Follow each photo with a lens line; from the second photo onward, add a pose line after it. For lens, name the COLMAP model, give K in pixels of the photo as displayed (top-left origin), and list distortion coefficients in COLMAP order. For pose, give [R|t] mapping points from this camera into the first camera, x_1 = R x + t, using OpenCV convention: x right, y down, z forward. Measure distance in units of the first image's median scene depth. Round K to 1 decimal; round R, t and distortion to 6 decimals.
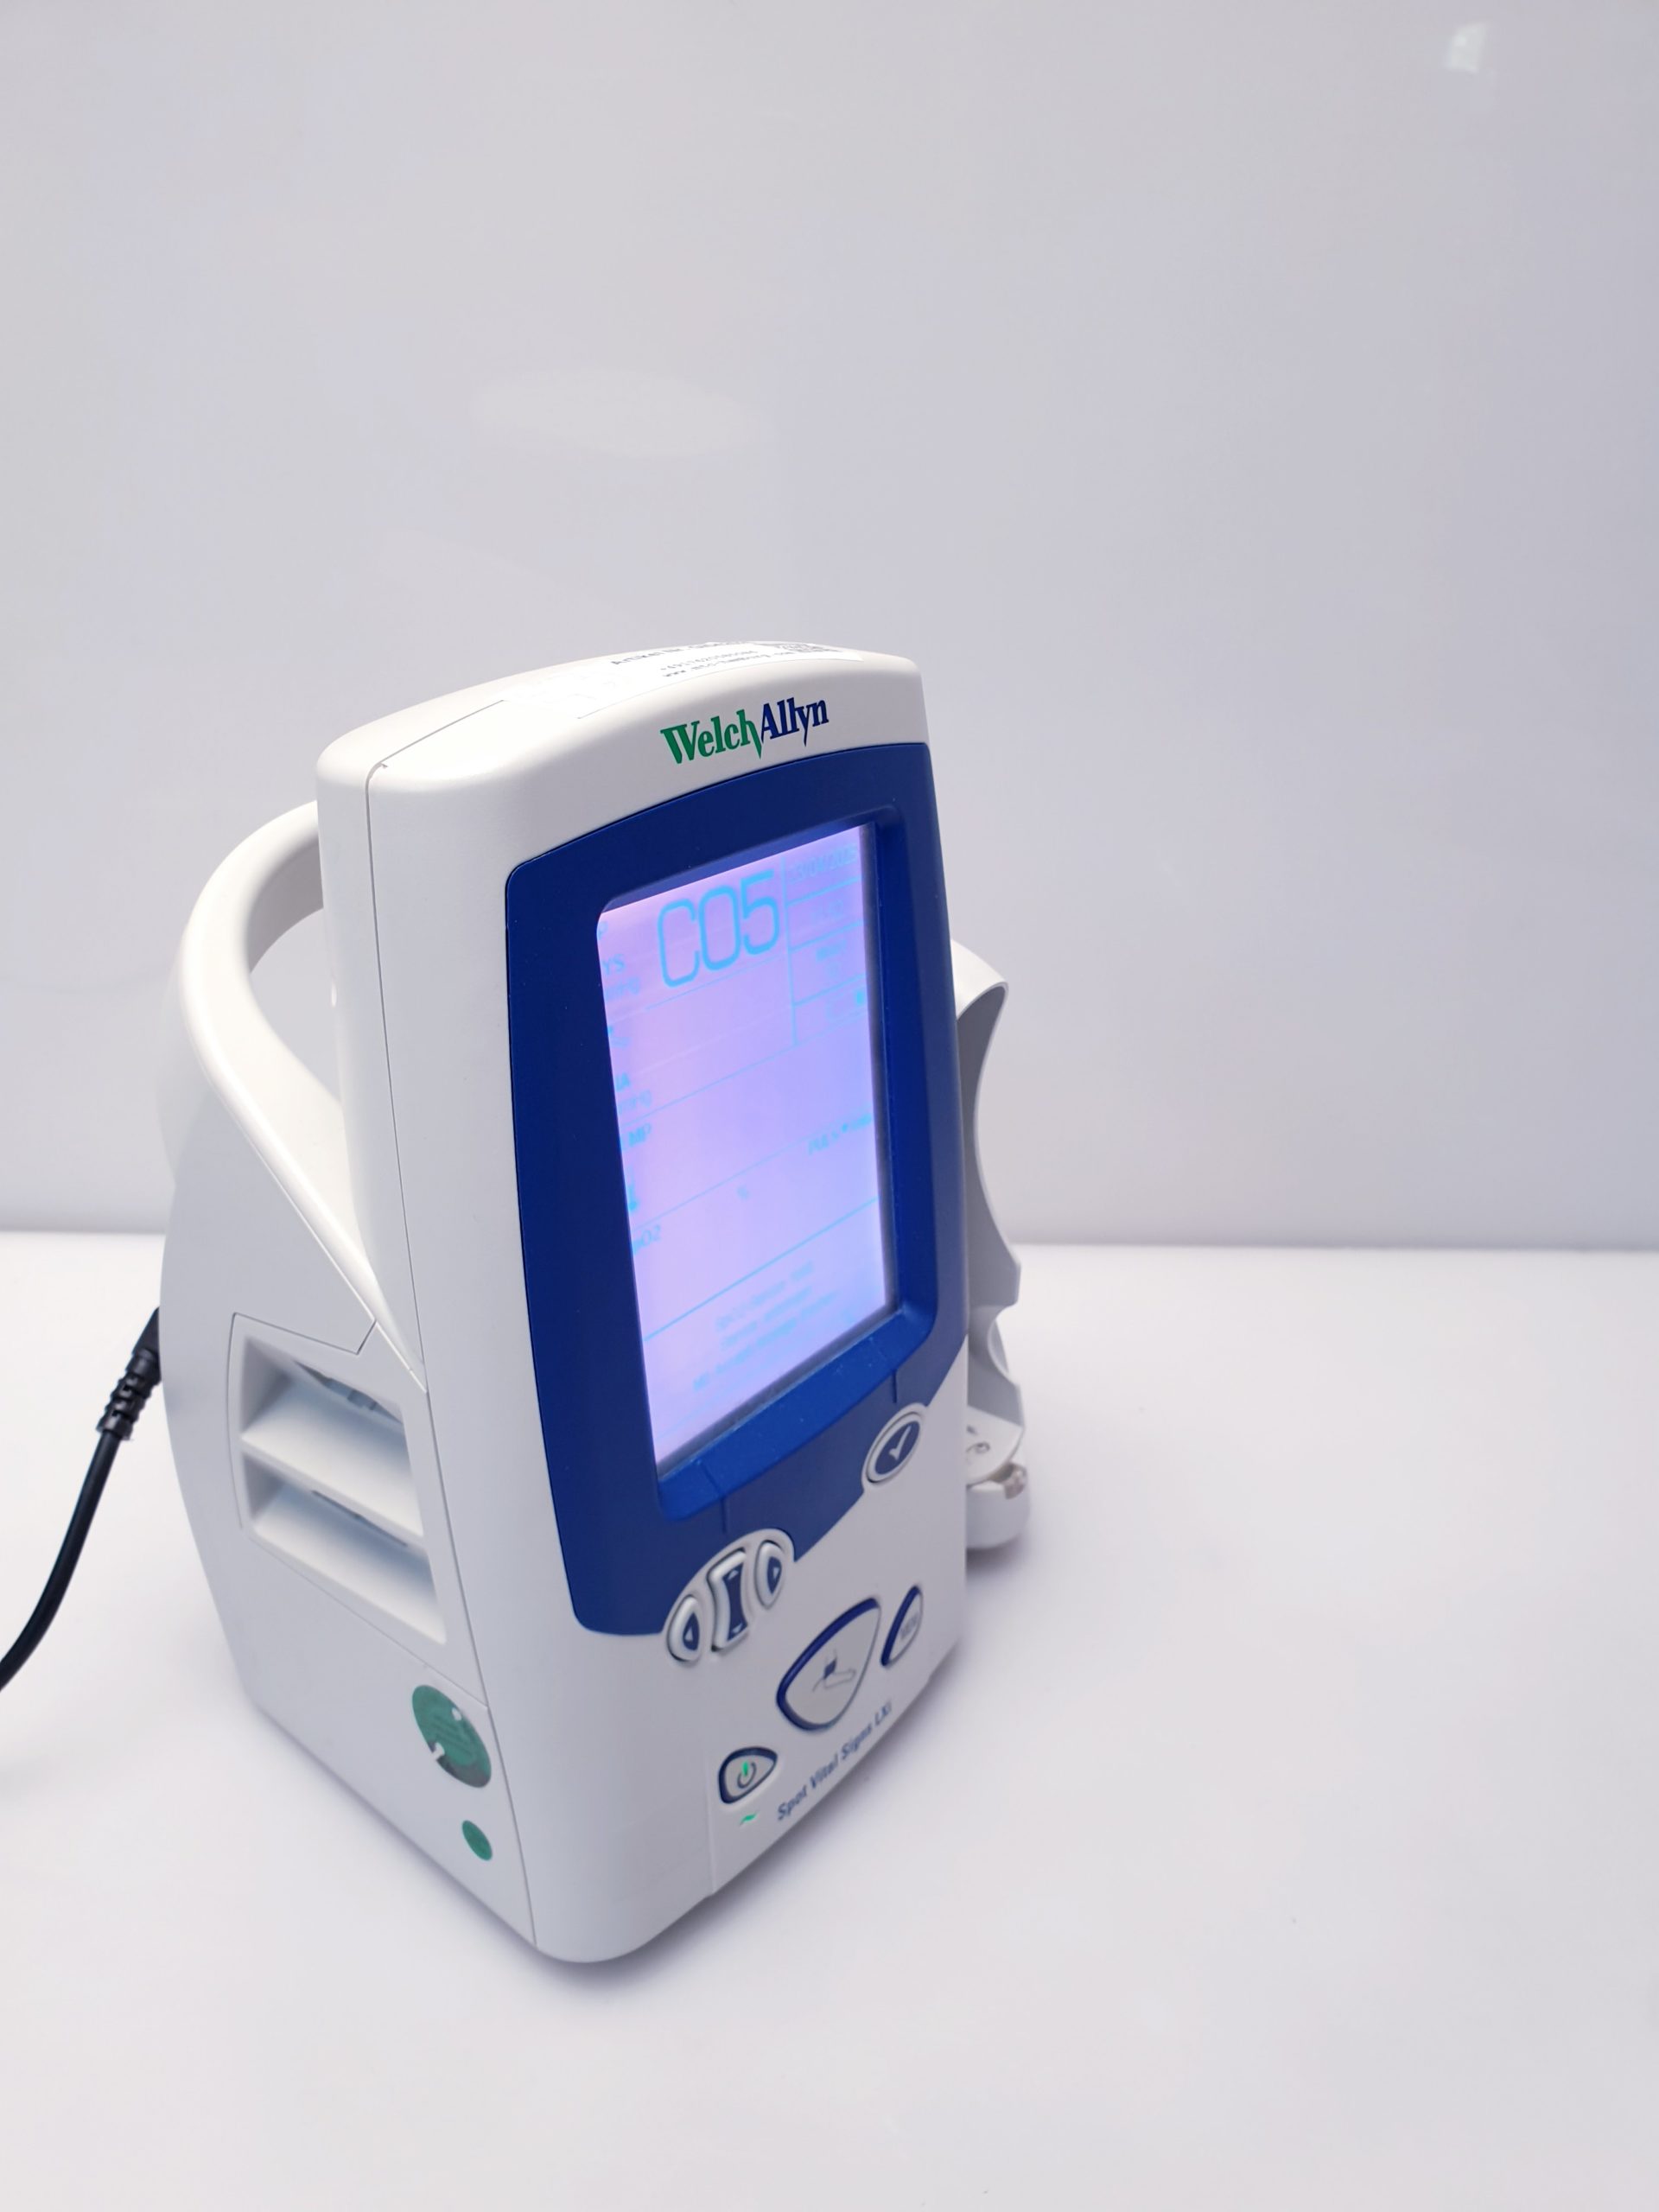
lens RADIAL K [[1766.9, 0, 817.6], [0, 1766.9, 1136.0], [0, 0, 1]] dist [0.187148, 0.000226]
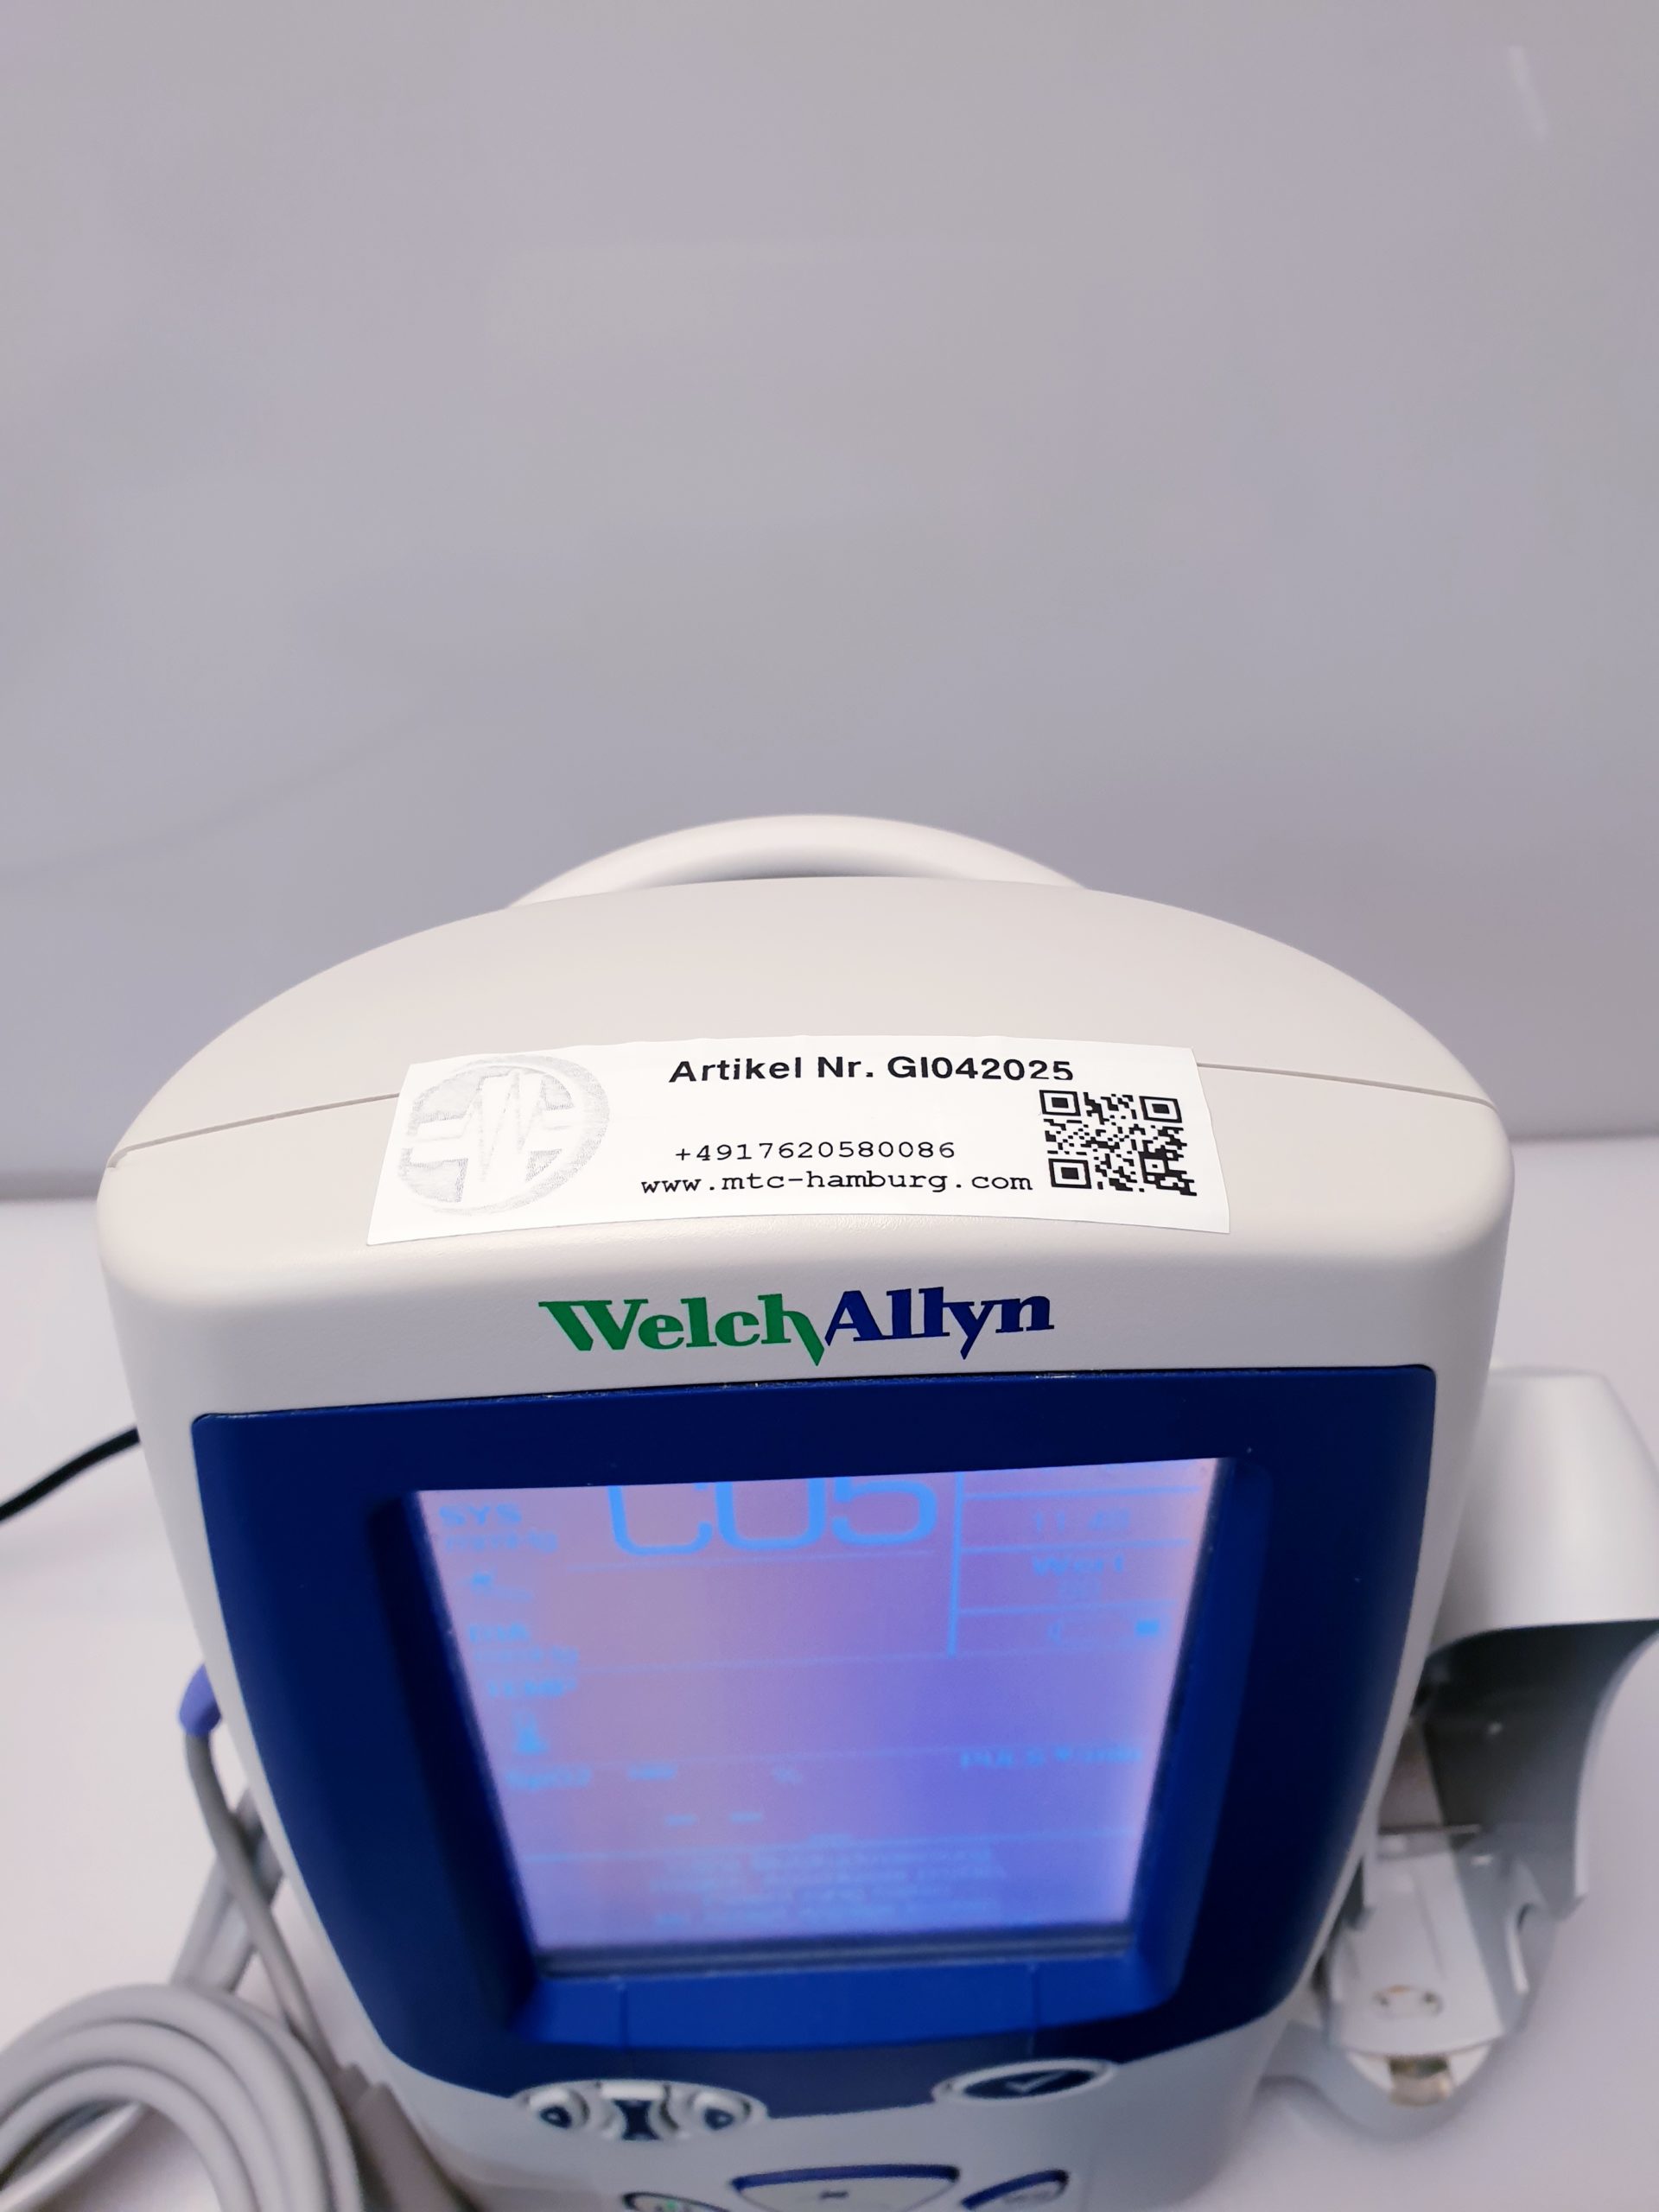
lens RADIAL K [[1704.7, 0, 834.0], [0, 1704.7, 1066.3], [0, 0, 1]] dist [0.127413, -0.144431]
pose [[0.636029, 0.530334, -0.560547, 0.197442], [-0.304678, 0.839981, 0.449002, -0.498117], [0.708970, -0.114792, 0.695834, 0.663839]]
